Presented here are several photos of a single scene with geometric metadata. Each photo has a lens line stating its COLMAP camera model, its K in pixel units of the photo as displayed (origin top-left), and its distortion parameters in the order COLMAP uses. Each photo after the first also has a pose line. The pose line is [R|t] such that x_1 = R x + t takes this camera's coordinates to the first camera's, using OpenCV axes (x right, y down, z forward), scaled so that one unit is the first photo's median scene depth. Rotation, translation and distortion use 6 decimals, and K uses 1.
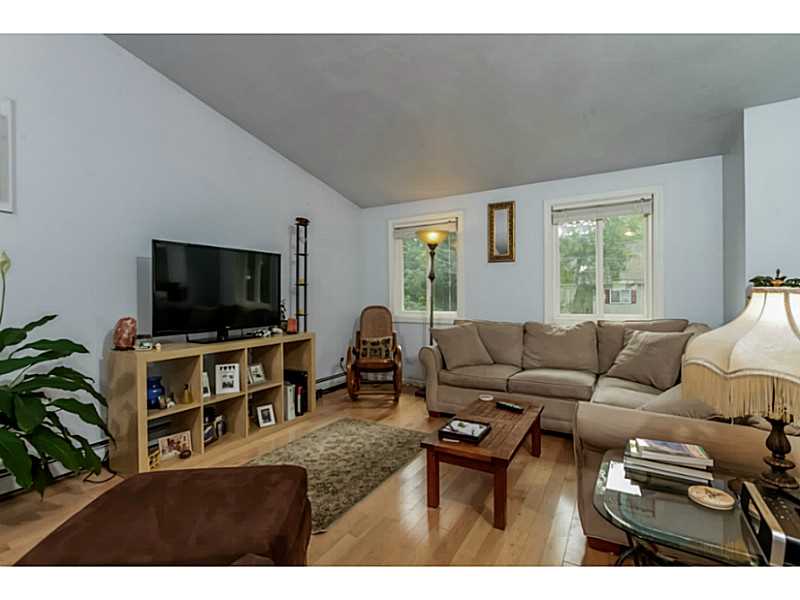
lens RADIAL K [[380.3, 0, 385.9], [0, 380.3, 295.8], [0, 0, 1]] dist [-0.022168, 0.000411]
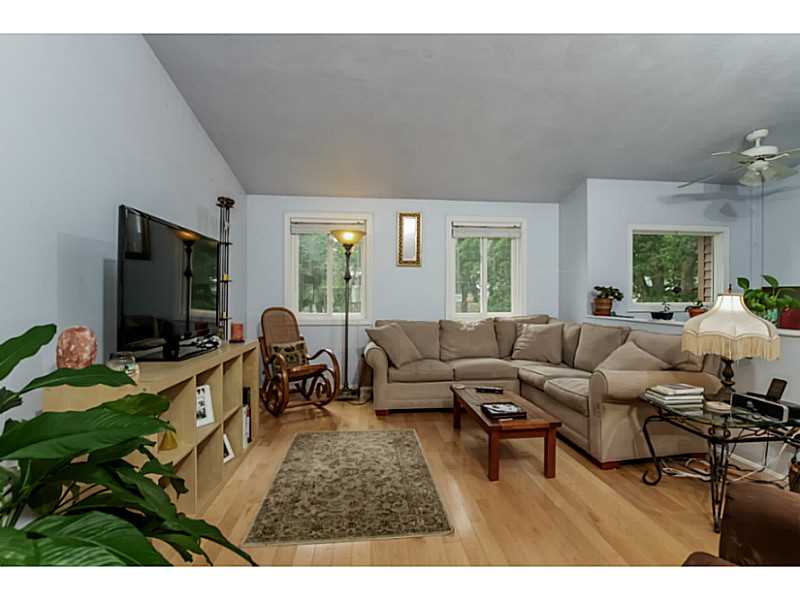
lens RADIAL K [[391.5, 0, 402.1], [0, 391.5, 299.9], [0, 0, 1]] dist [-0.027270, 0.000044]
pose [[0.791973, 0.005313, 0.610533, -0.480700], [-0.007615, 0.999970, 0.001176, 0.007054], [-0.610509, -0.005581, 0.791990, 0.140095]]
